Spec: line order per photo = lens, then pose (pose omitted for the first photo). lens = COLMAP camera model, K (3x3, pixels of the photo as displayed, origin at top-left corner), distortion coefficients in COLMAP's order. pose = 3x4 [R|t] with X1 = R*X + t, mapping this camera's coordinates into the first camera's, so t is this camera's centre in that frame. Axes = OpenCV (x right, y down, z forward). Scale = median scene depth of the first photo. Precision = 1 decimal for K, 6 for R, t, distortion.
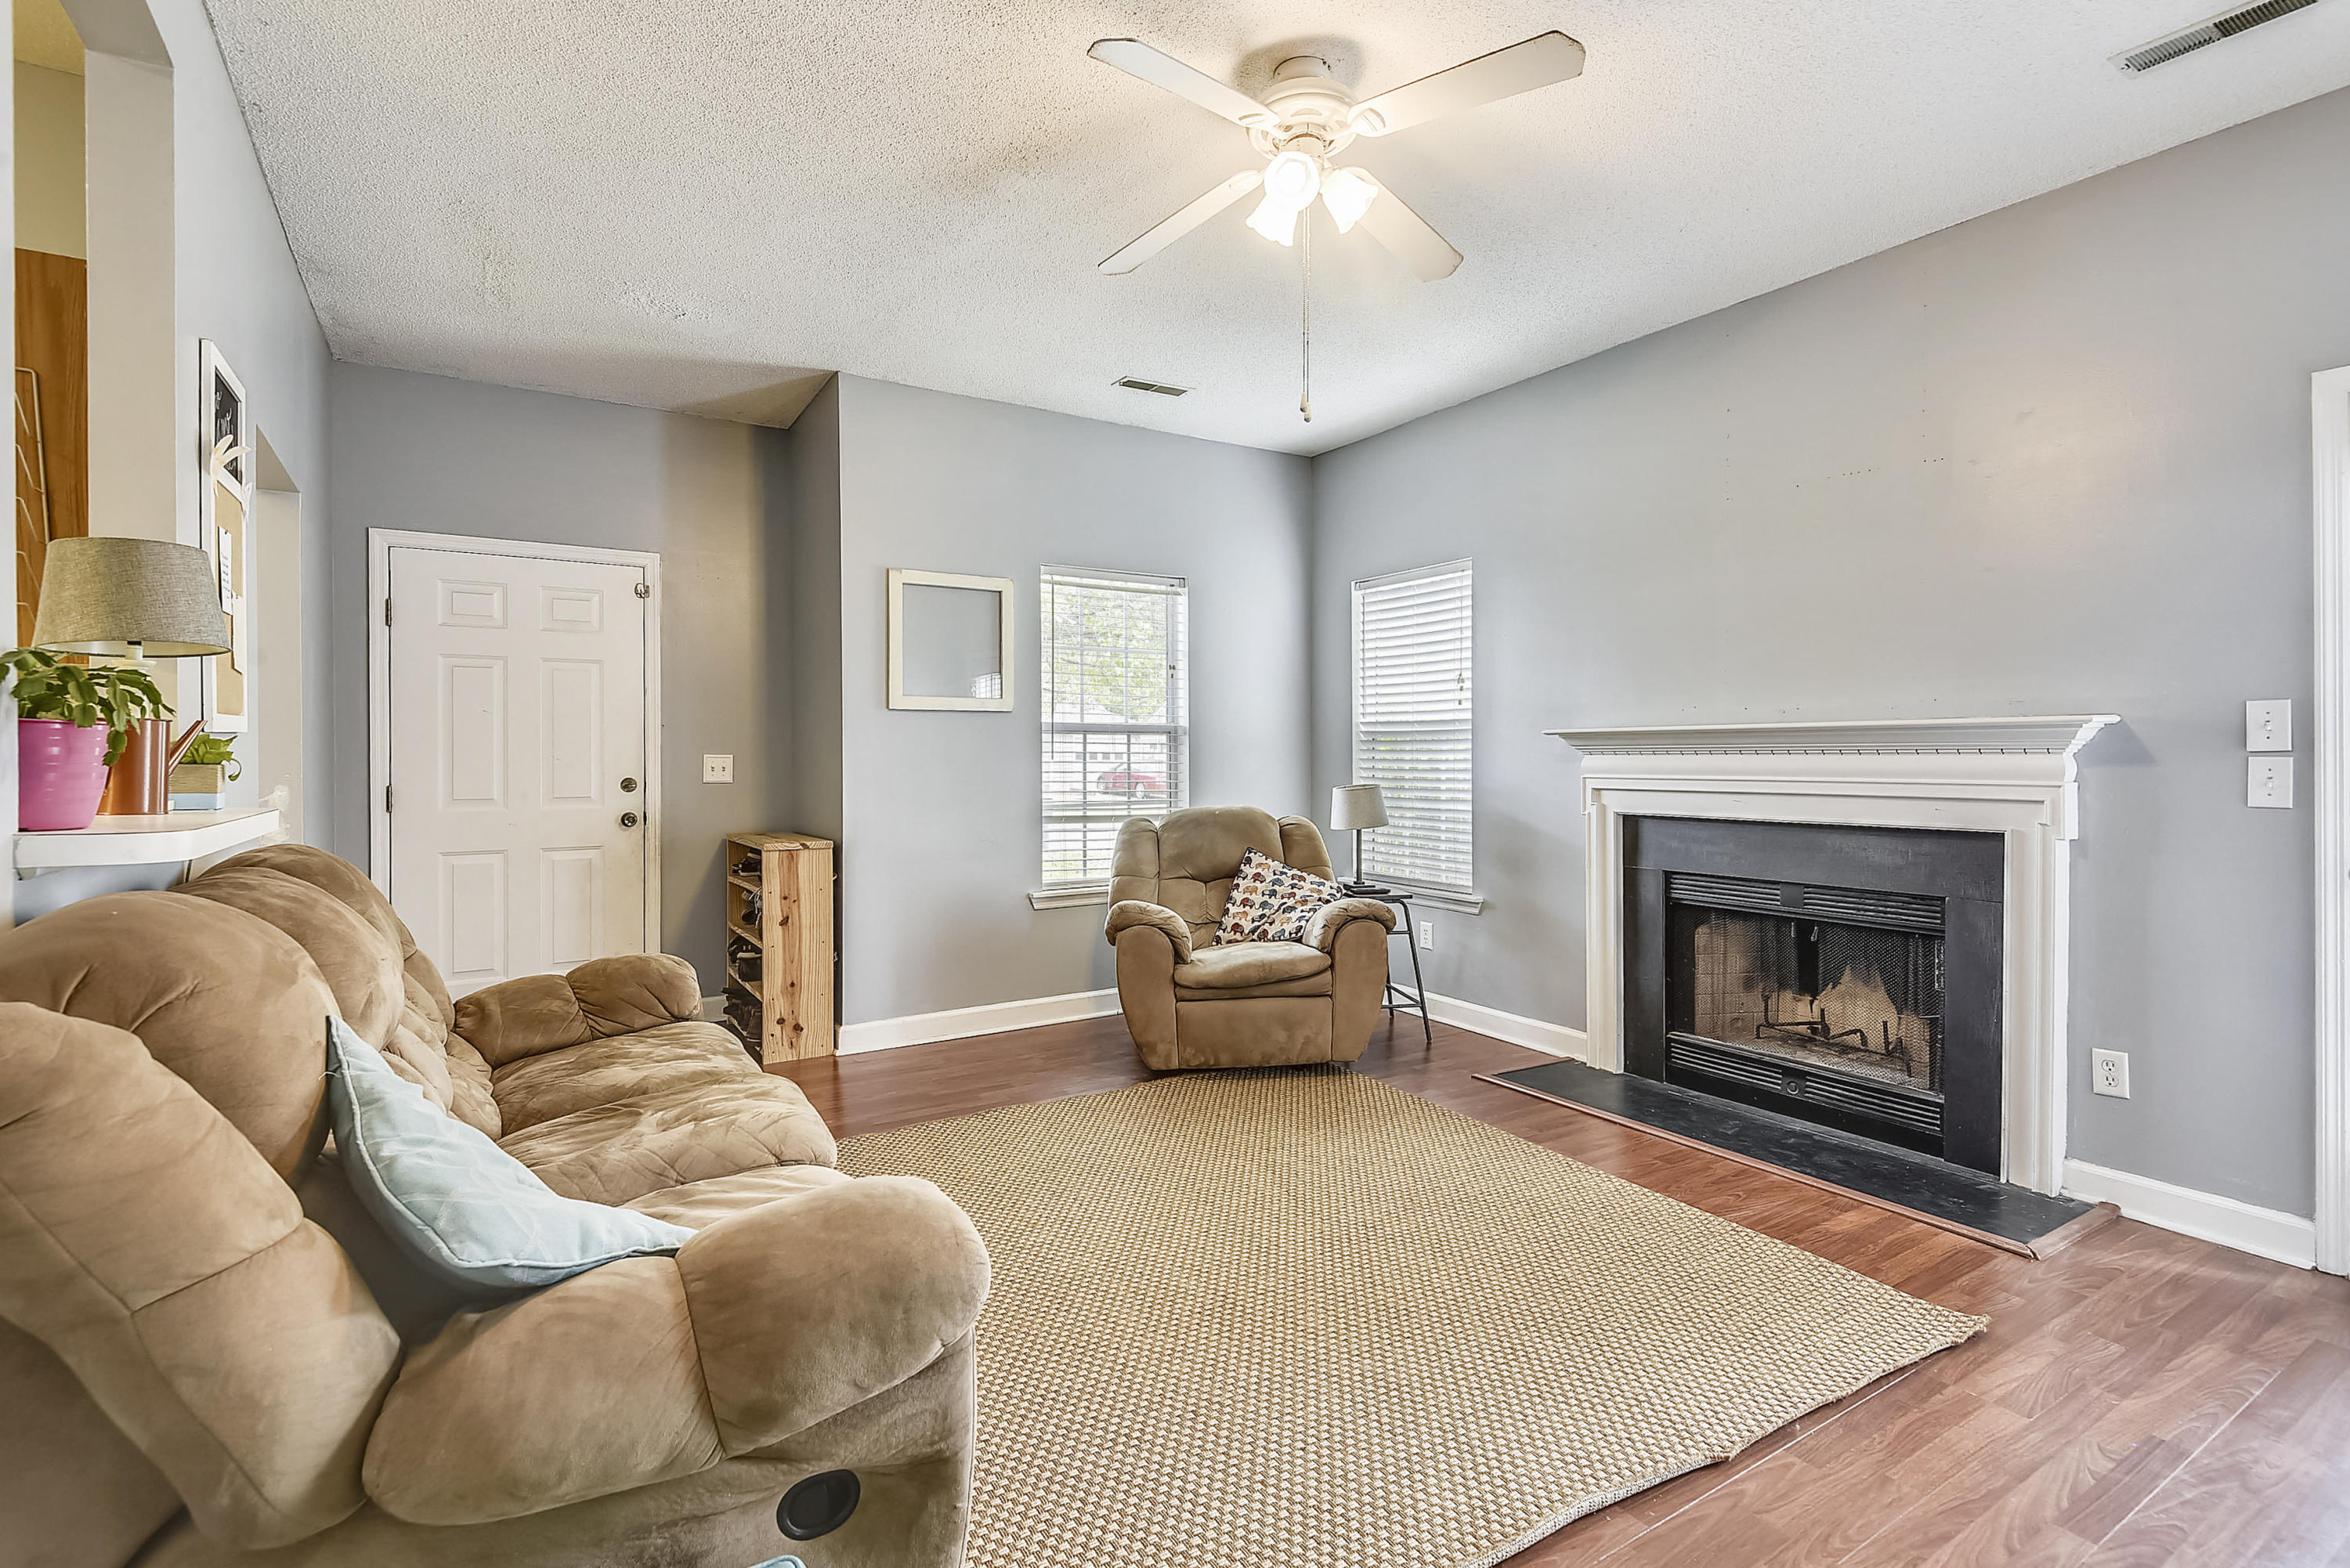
lens RADIAL K [[1076.2, 0, 1172.7], [0, 1076.2, 768.9], [0, 0, 1]] dist [0.012432, -0.014030]
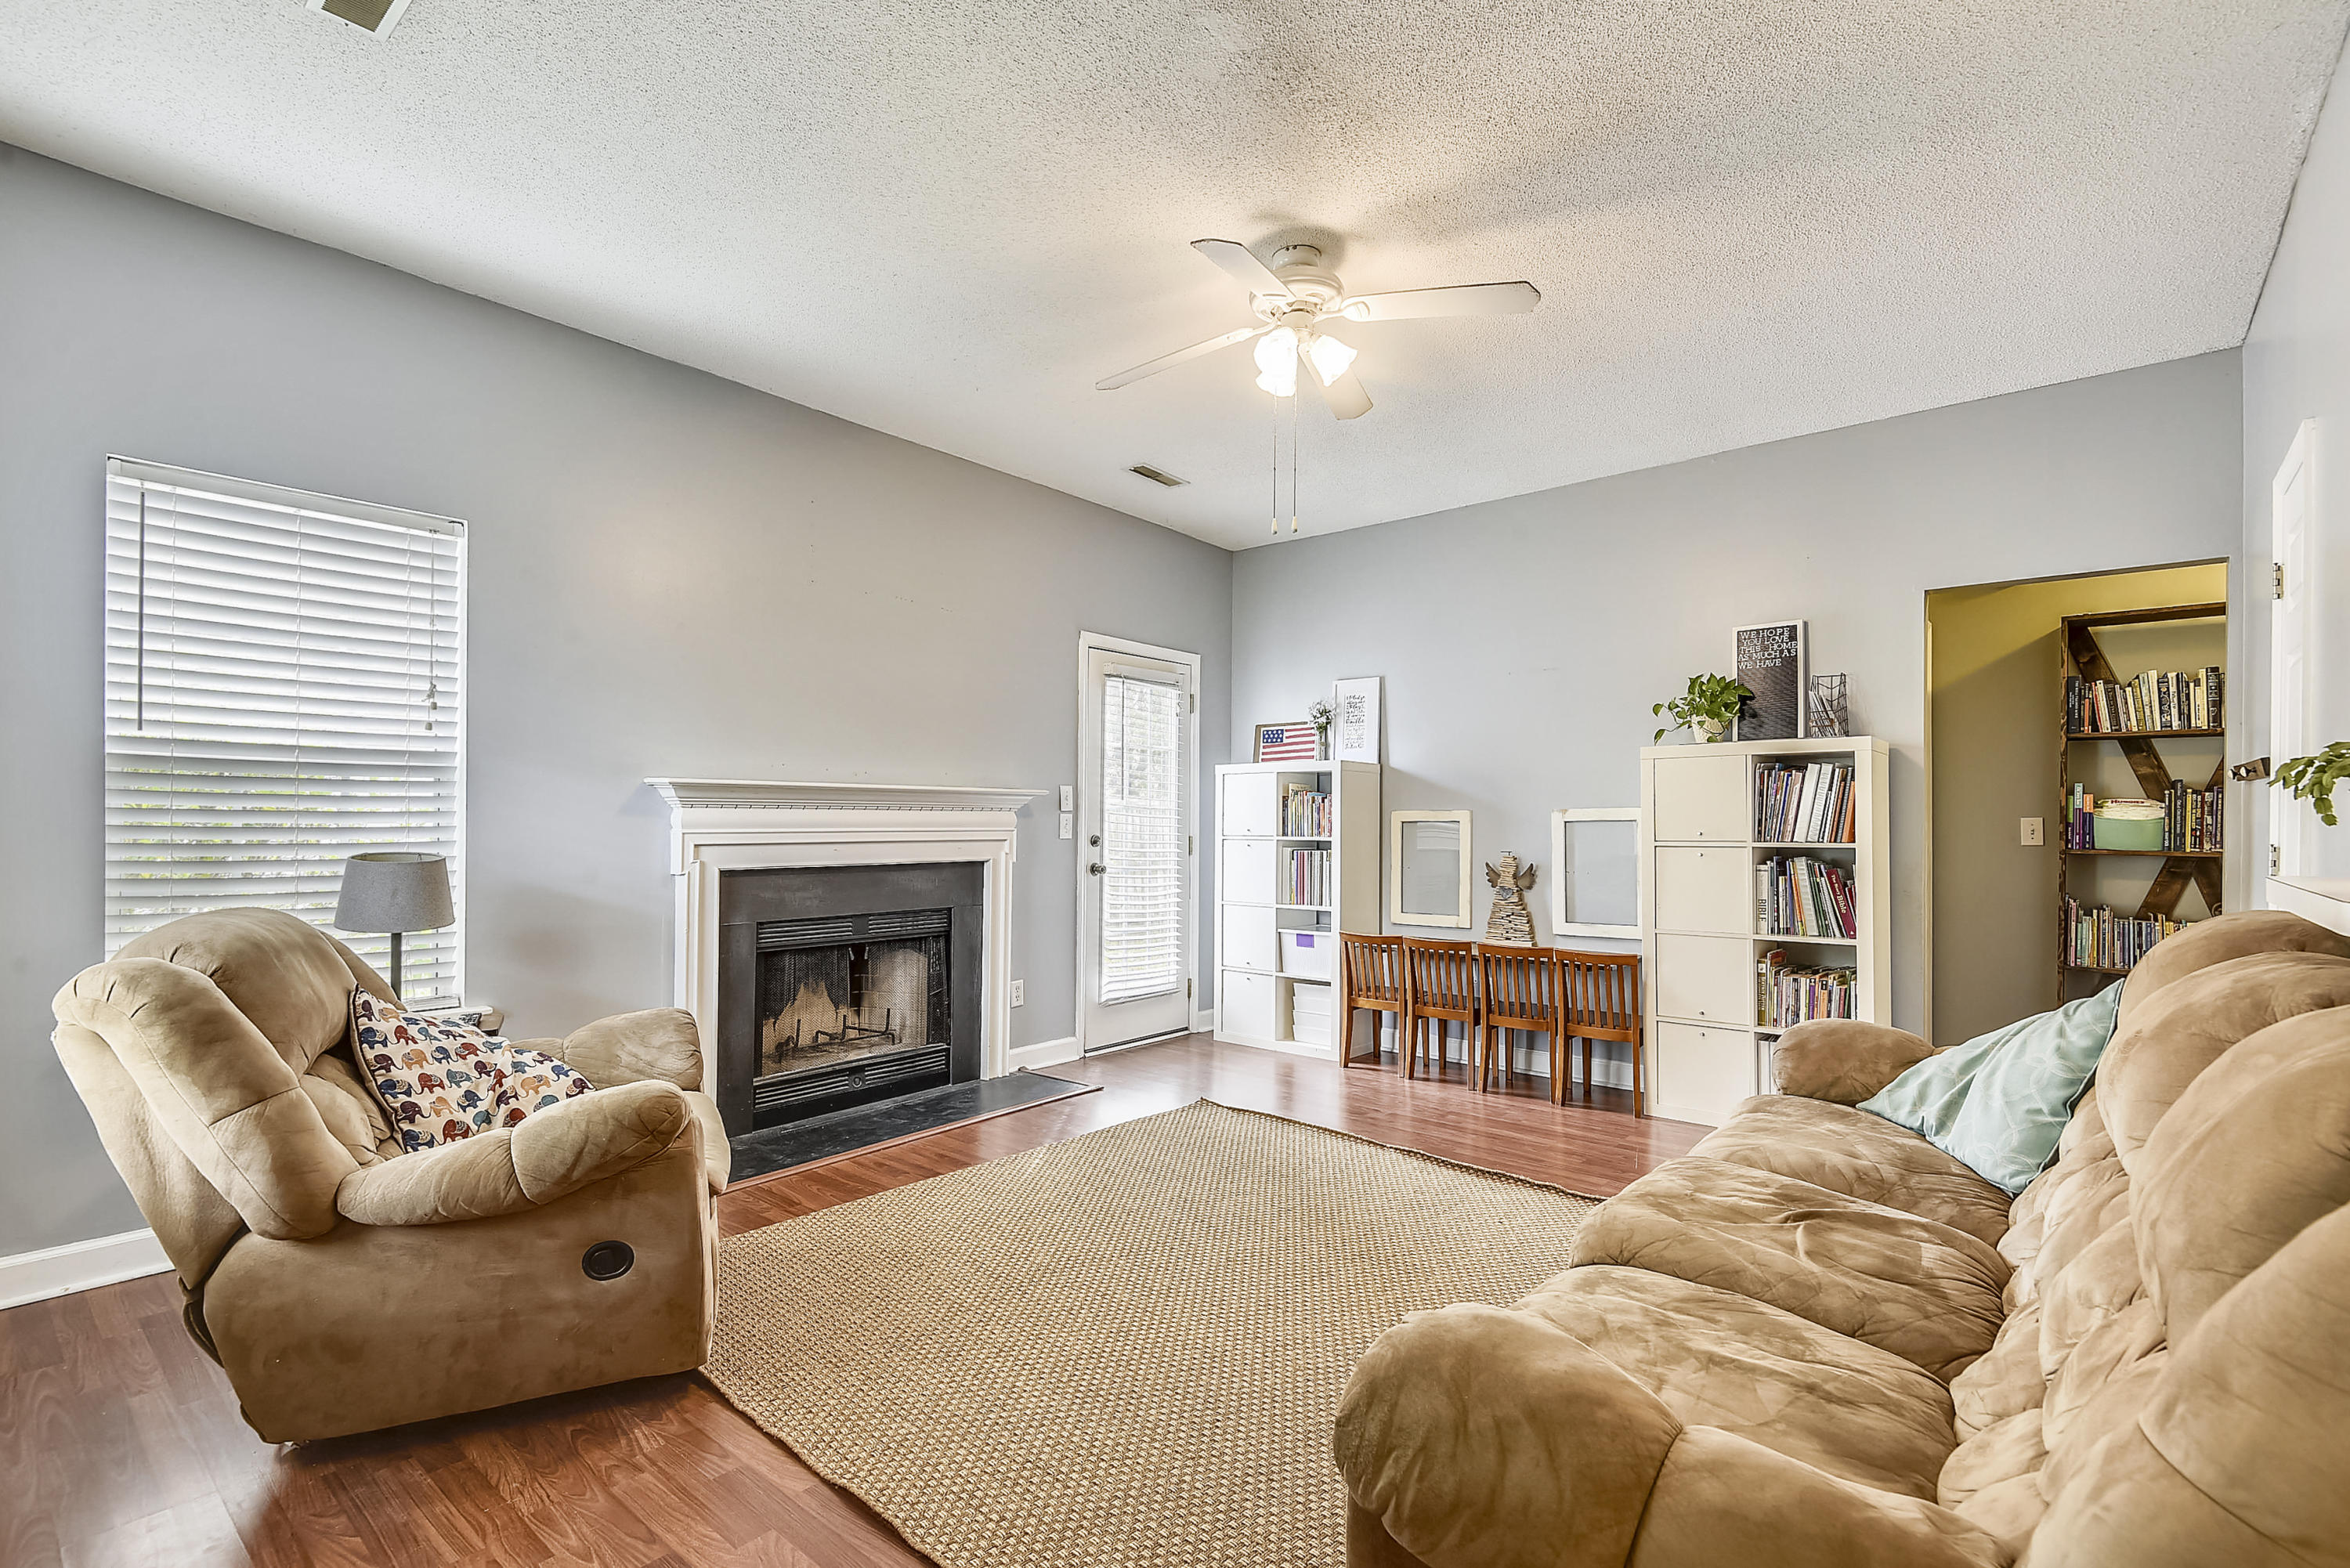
lens RADIAL K [[1076.2, 0, 1180.4], [0, 1076.2, 786.2], [0, 0, 1]] dist [0.012432, -0.014030]
pose [[-0.309789, 0.016042, 0.950670, -0.658700], [-0.006758, 0.999795, -0.019073, -0.018452], [-0.950781, -0.012334, -0.309617, 0.959214]]
